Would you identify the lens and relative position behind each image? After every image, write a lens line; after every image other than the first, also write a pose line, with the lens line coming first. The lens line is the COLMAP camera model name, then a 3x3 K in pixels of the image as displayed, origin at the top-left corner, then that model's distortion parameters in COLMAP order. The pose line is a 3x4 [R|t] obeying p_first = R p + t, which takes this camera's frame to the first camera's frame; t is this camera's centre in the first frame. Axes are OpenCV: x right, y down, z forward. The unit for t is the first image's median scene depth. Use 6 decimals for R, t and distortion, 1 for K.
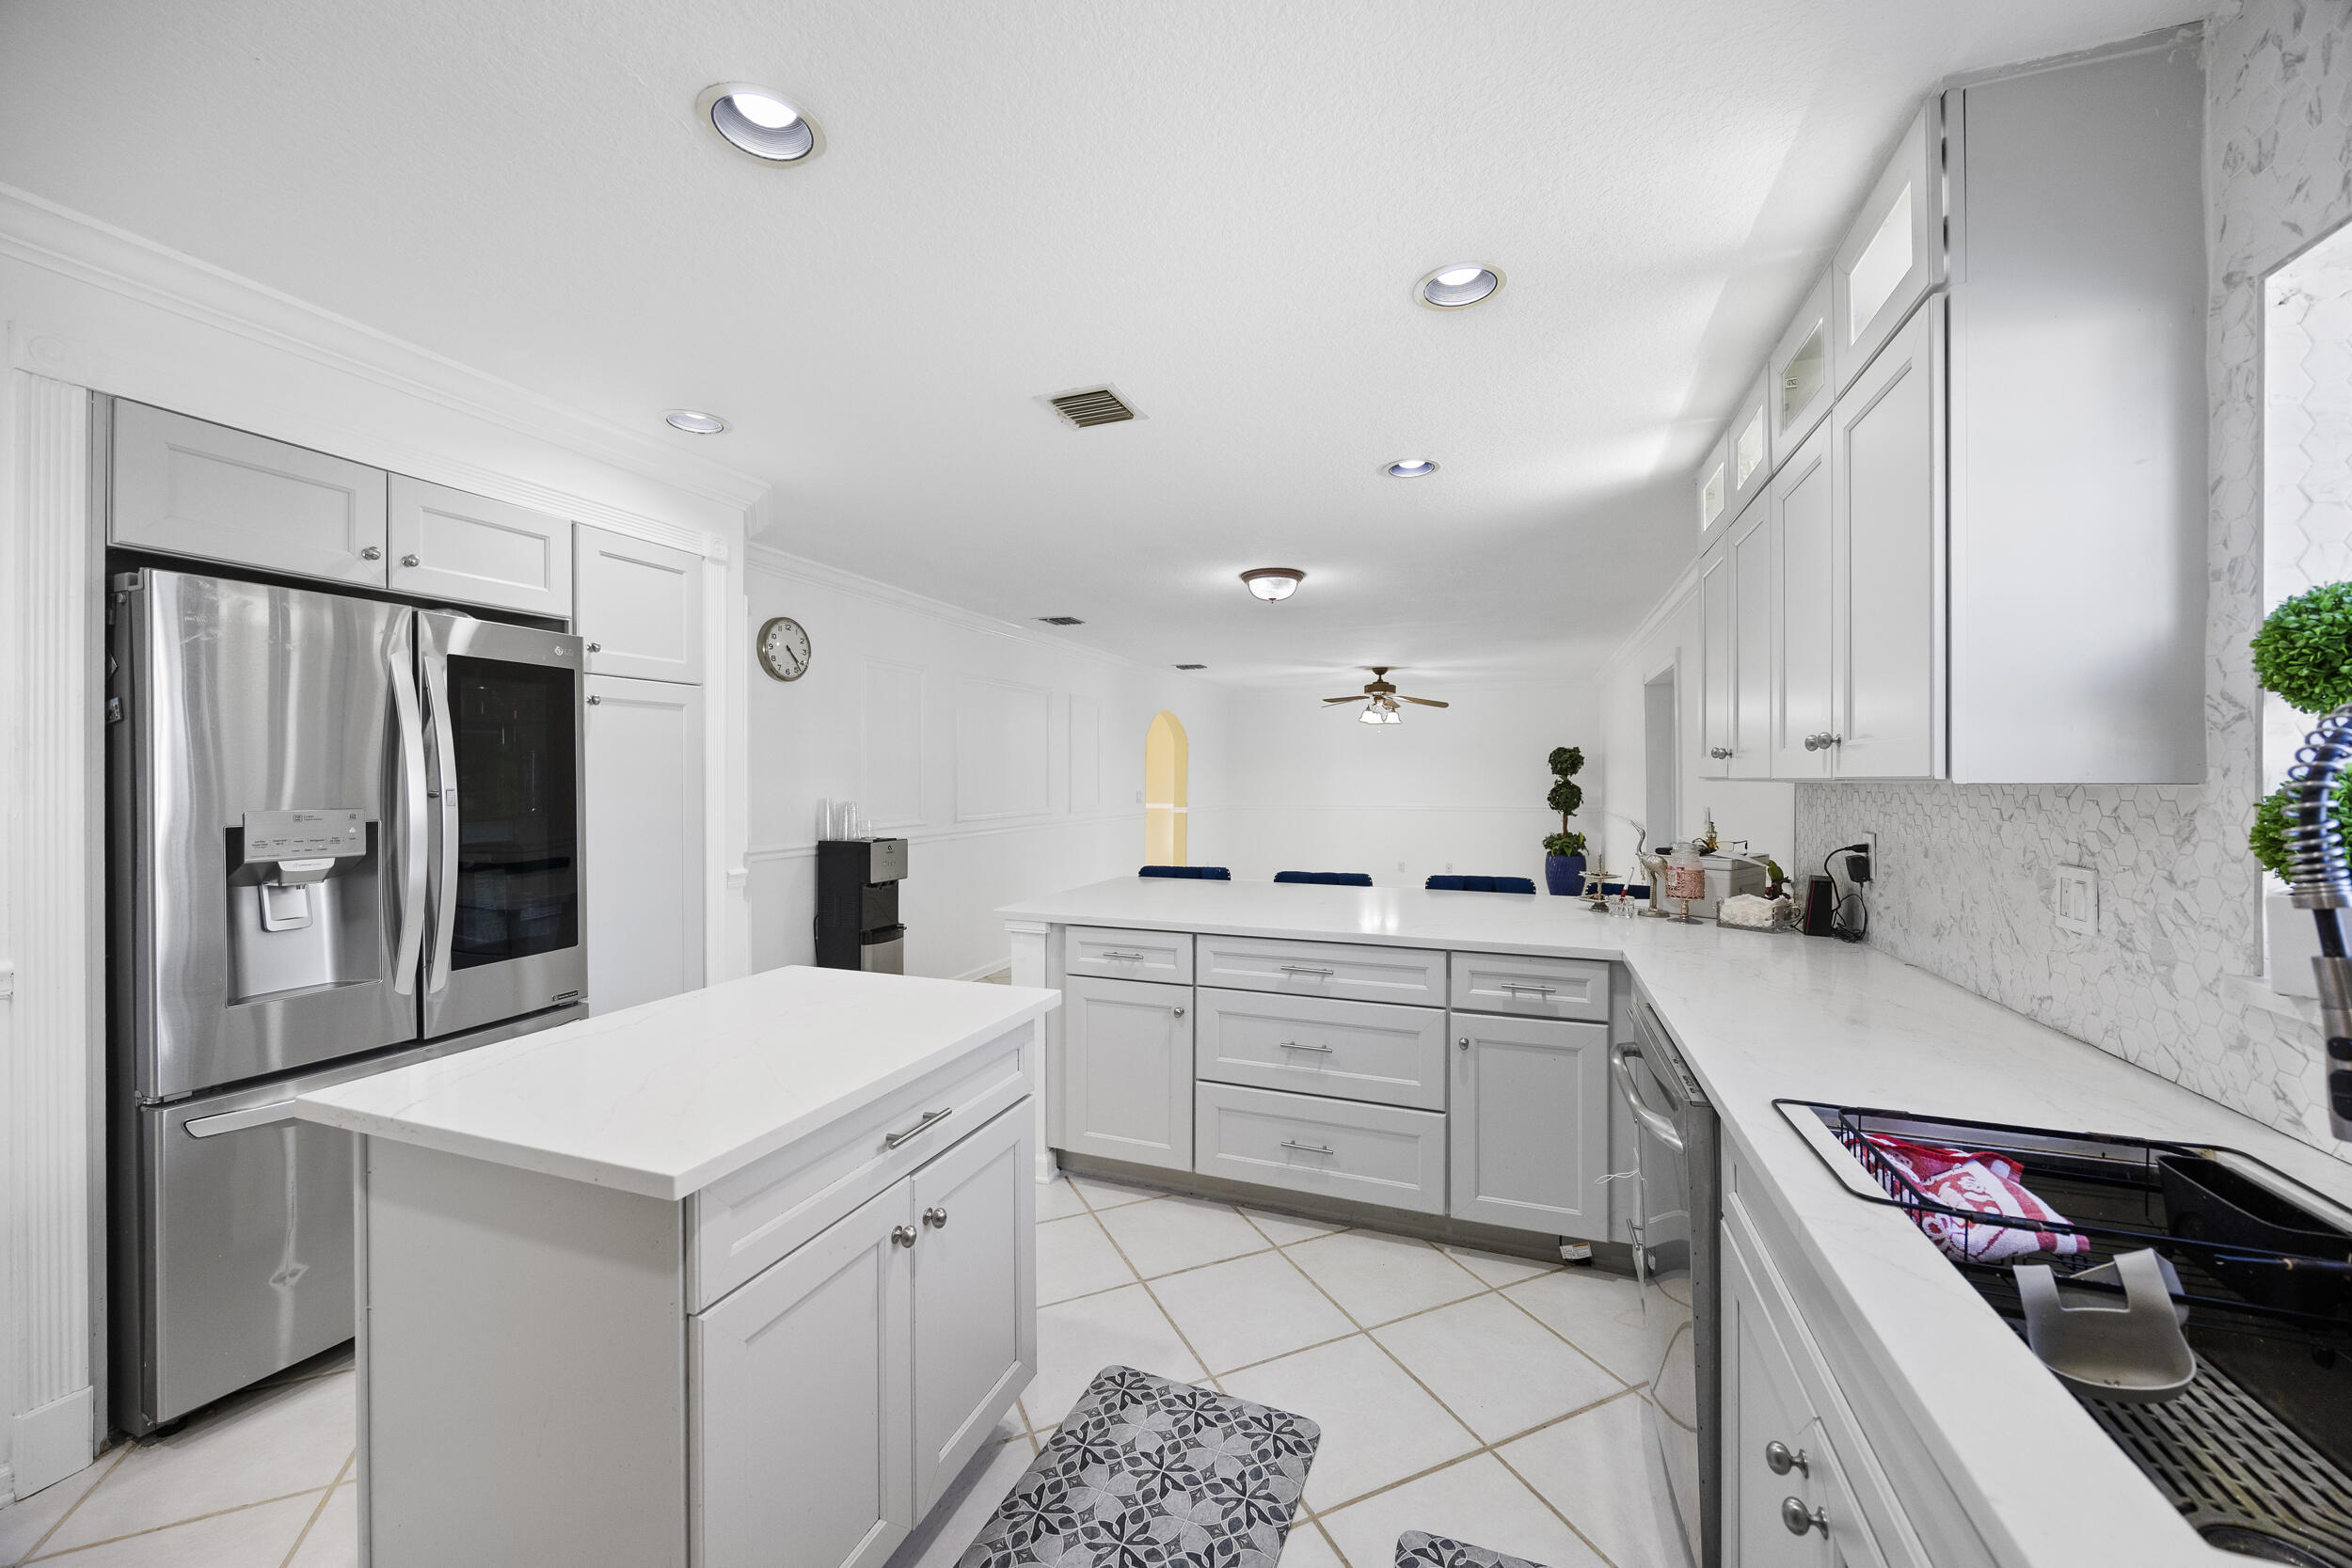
lens RADIAL K [[899.3, 0, 1186.1], [0, 899.3, 770.2], [0, 0, 1]] dist [-0.002178, 0.000123]
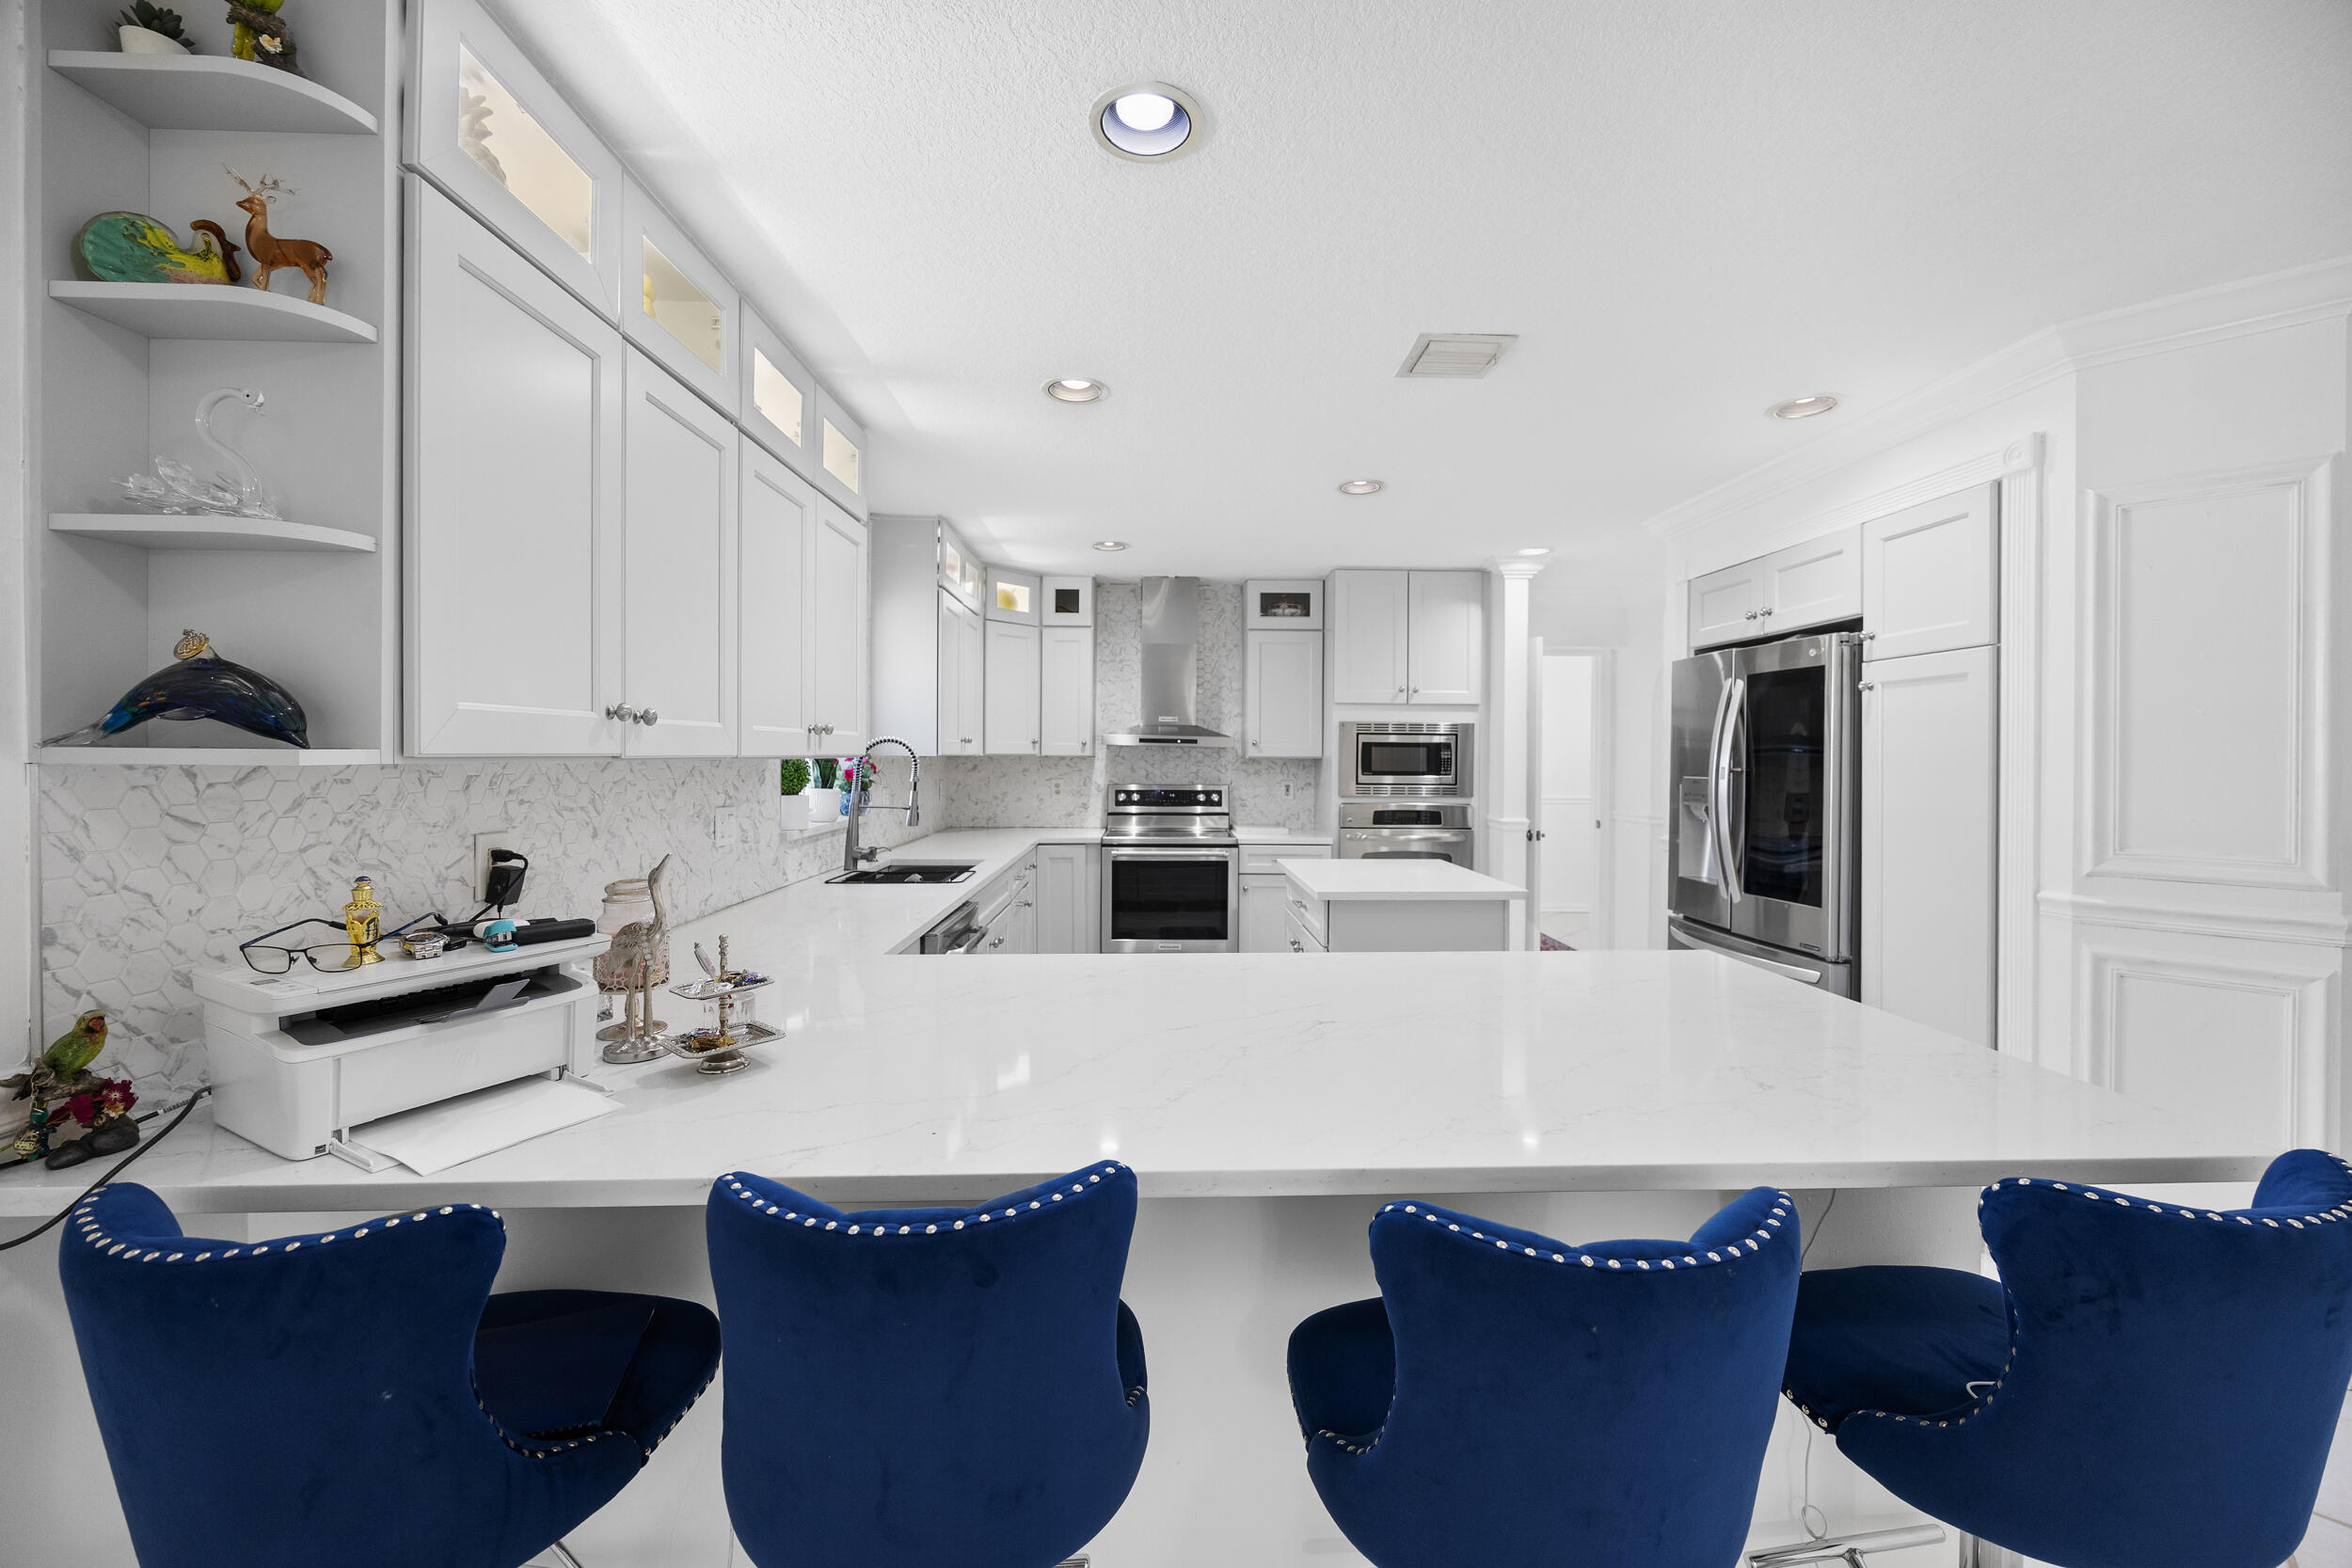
lens RADIAL K [[899.3, 0, 1186.1], [0, 899.3, 770.2], [0, 0, 1]] dist [-0.002178, 0.000123]
pose [[-0.925082, 0.002344, -0.379760, 0.704780], [-0.002125, 0.999933, 0.011349, 0.013940], [0.379761, 0.011305, -0.925015, 2.462036]]
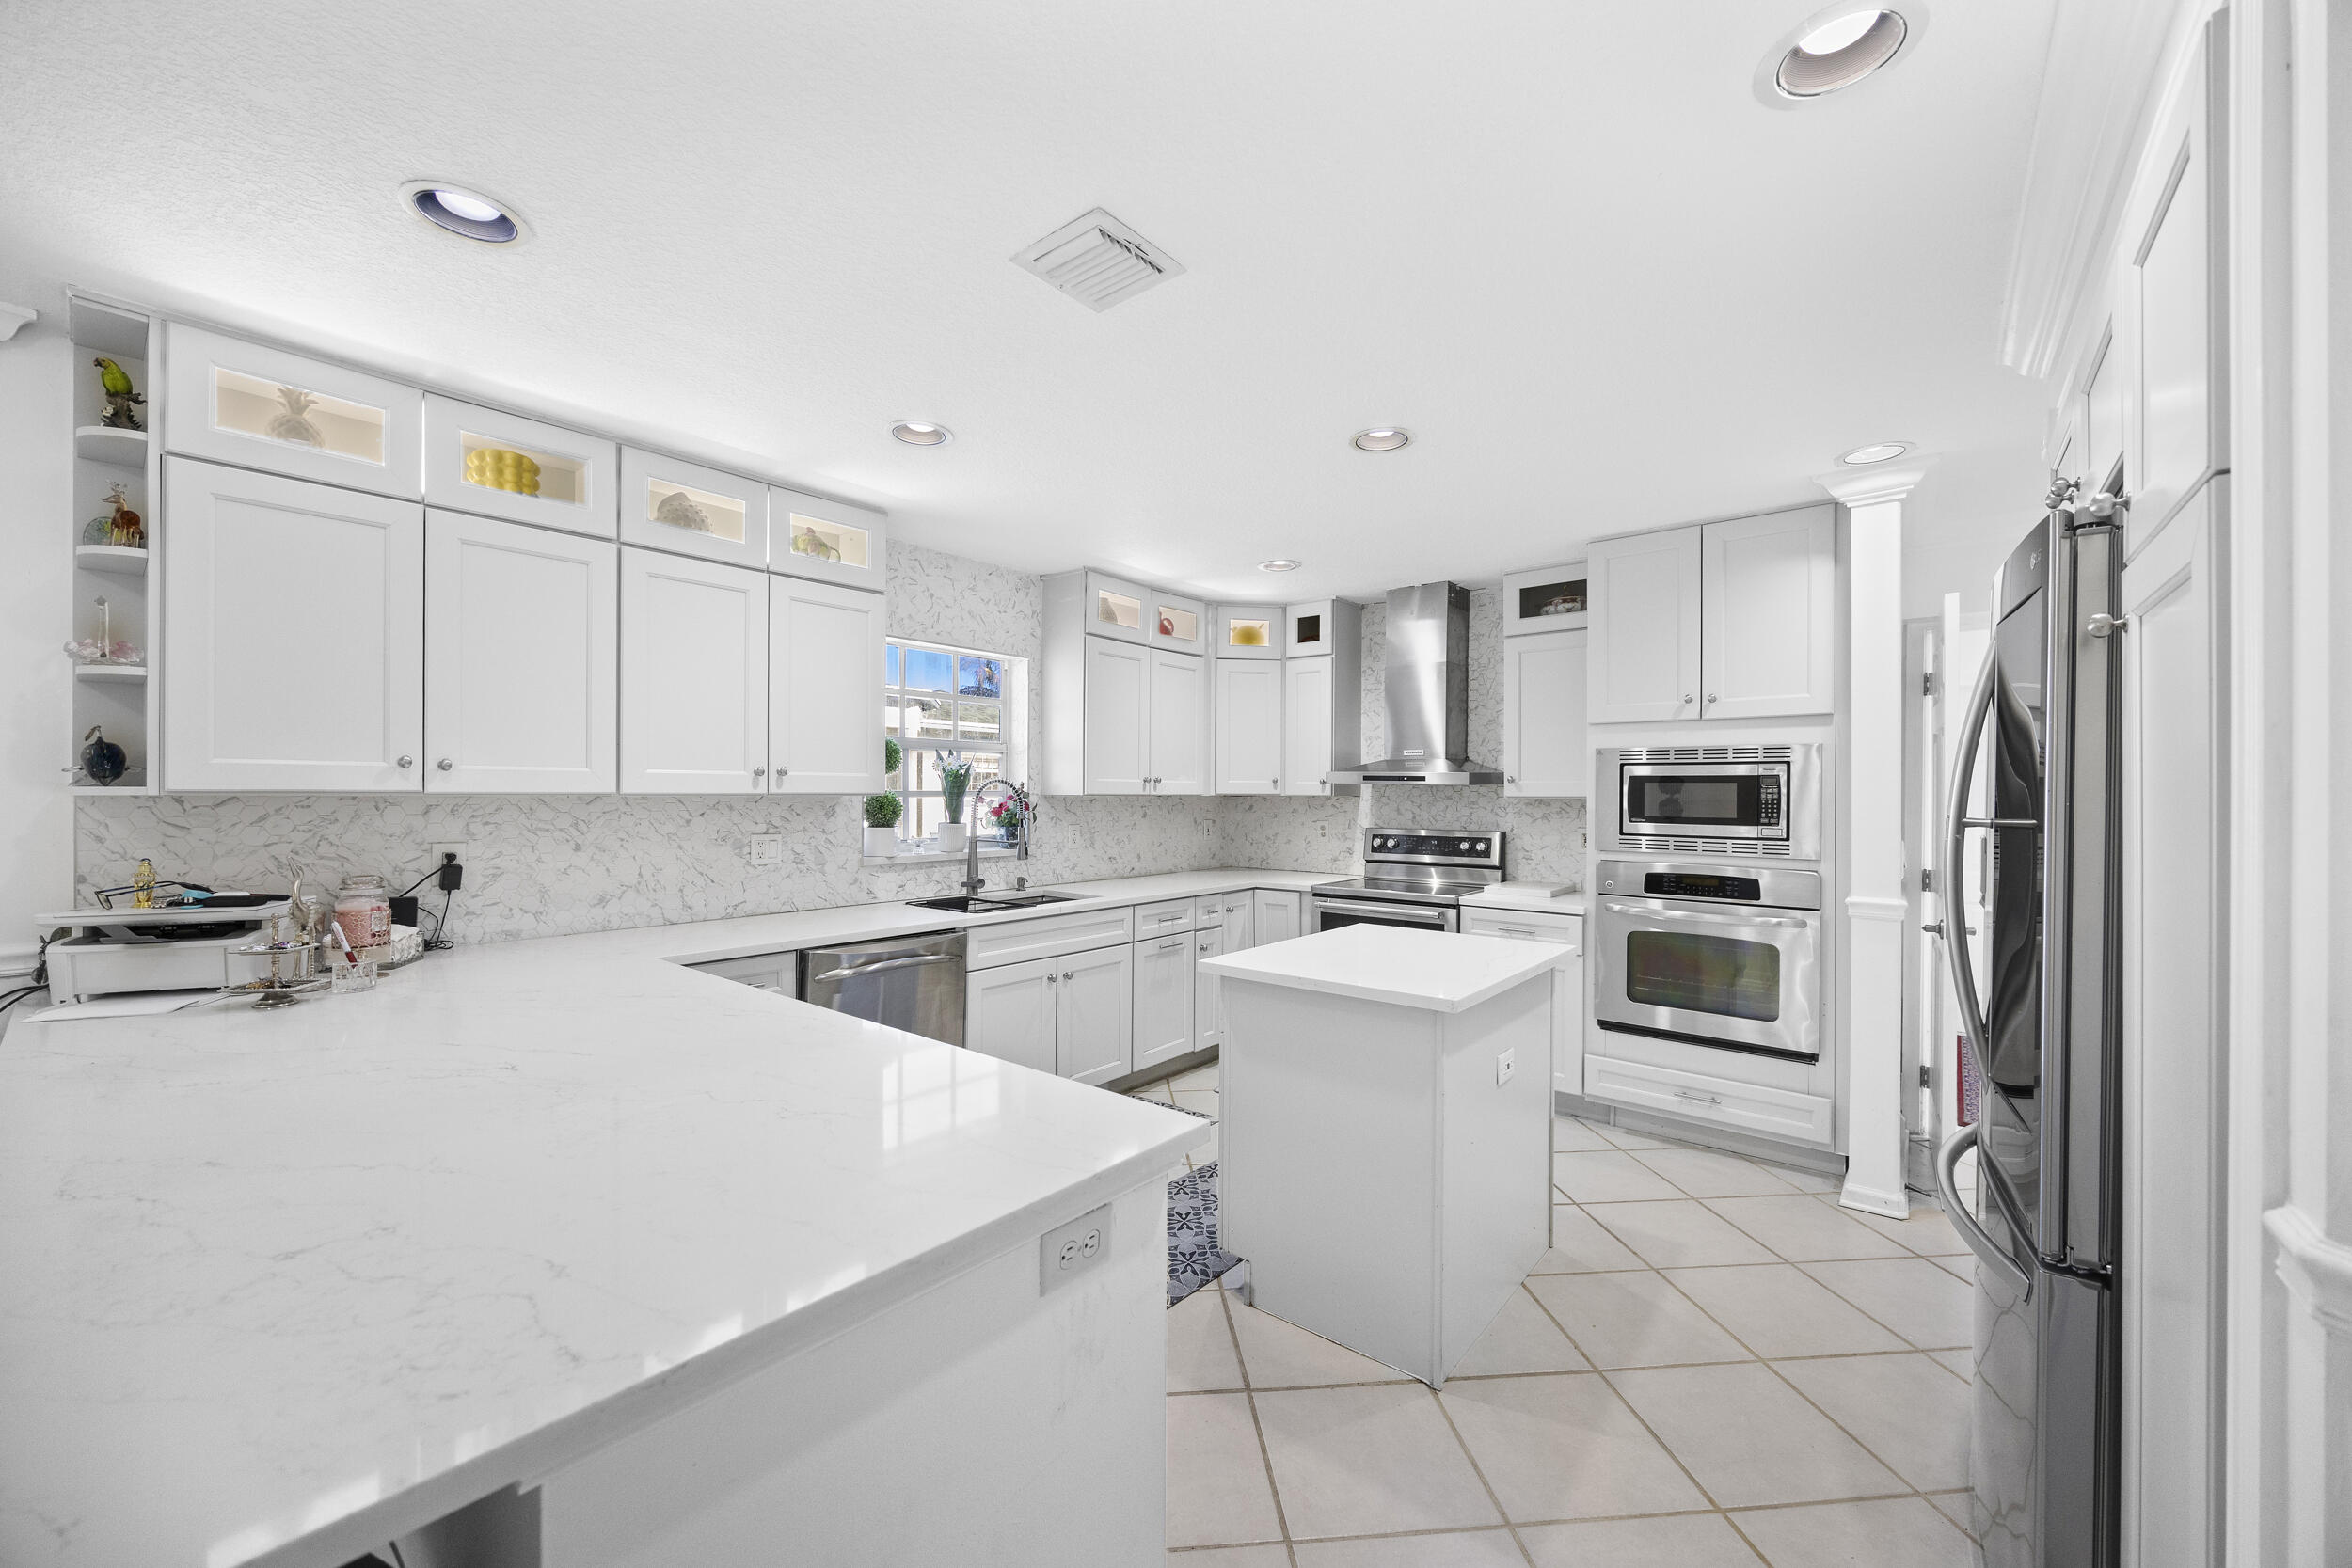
lens RADIAL K [[903.0, 0, 1174.1], [0, 903.0, 782.3], [0, 0, 1]] dist [0.001287, 0.000388]
pose [[-0.944788, 0.000754, 0.327682, -0.547843], [-0.005789, 0.999803, -0.018993, 0.015663], [-0.327632, -0.019842, -0.944597, 2.315034]]
